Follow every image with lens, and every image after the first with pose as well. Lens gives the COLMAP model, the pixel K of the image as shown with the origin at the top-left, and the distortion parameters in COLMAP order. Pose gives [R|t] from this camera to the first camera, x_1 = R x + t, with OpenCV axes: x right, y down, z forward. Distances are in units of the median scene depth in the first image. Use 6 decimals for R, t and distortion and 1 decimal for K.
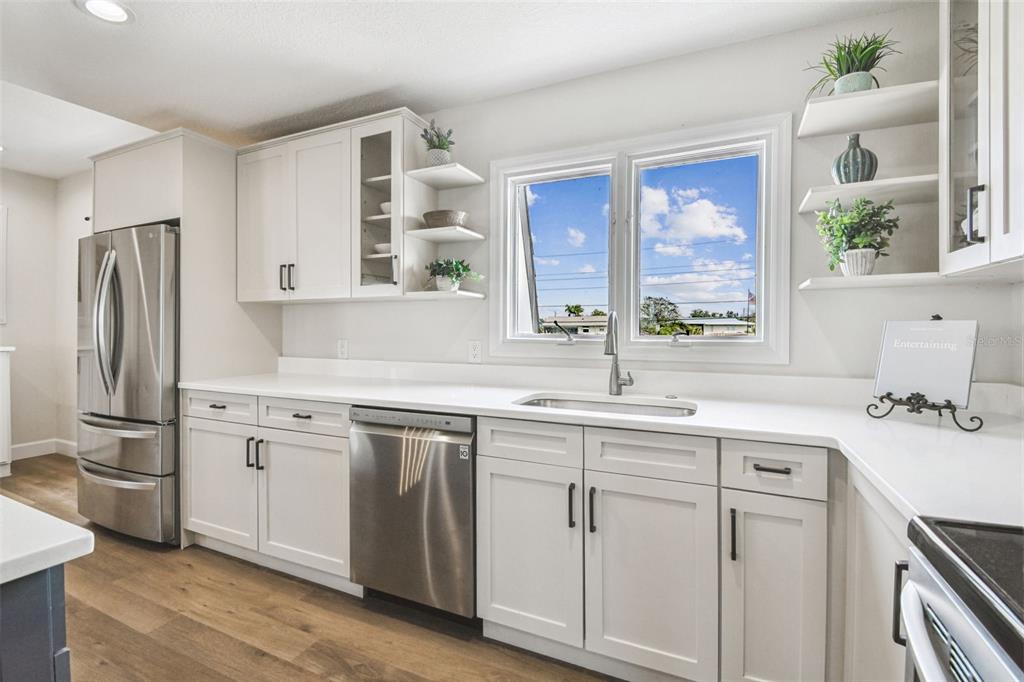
lens RADIAL K [[465.4, 0, 512.2], [0, 465.4, 346.7], [0, 0, 1]] dist [0.001481, -0.015016]
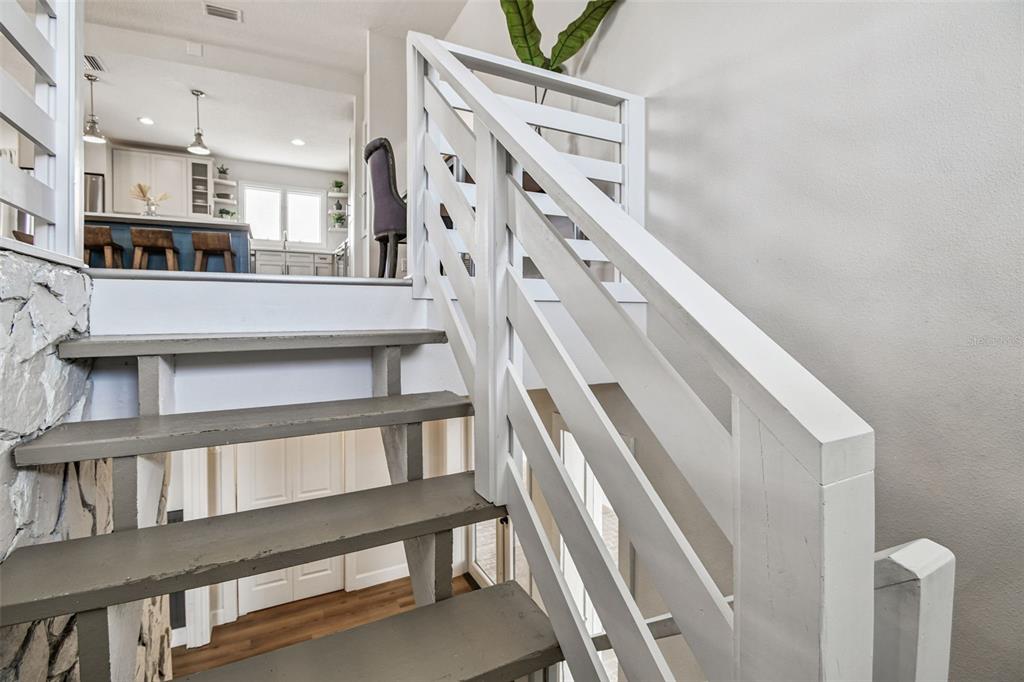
lens RADIAL K [[451.2, 0, 508.7], [0, 451.2, 329.0], [0, 0, 1]] dist [-0.000659, -0.000224]
pose [[0.633478, -0.019344, 0.773519, -1.410574], [0.026973, 0.999632, 0.002909, 0.724309], [-0.773291, 0.019021, 0.633766, -2.609271]]
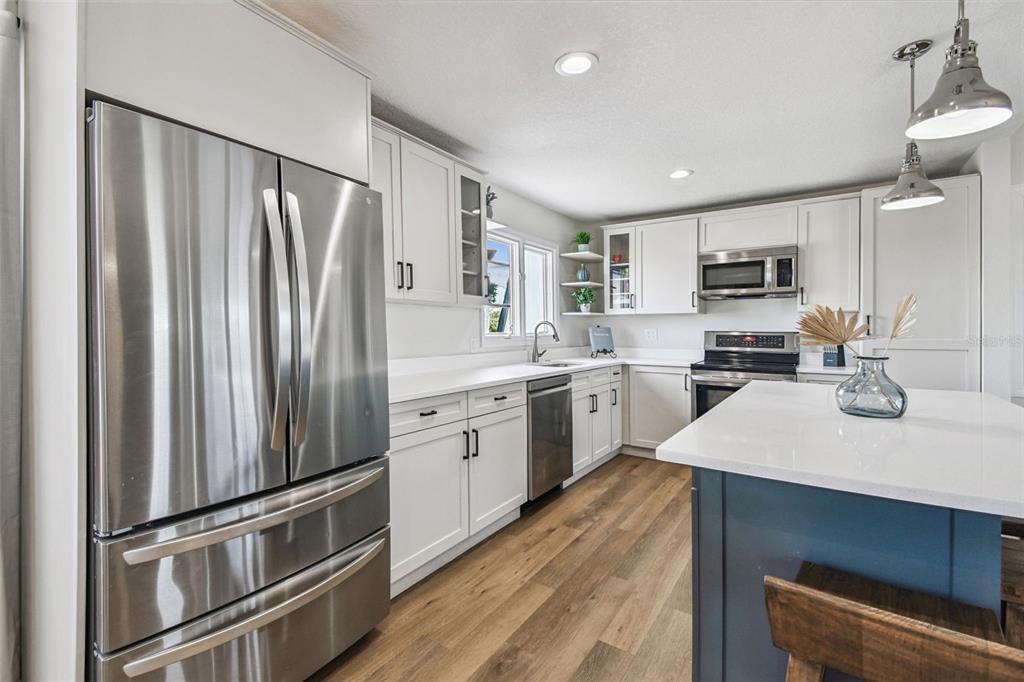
lens RADIAL K [[451.2, 0, 508.7], [0, 451.2, 329.0], [0, 0, 1]] dist [-0.000659, -0.000224]
pose [[0.155113, 0.000296, 0.987897, -1.671595], [0.030381, 0.999526, -0.005070, -0.032256], [-0.987429, 0.030799, 0.155031, 0.783946]]
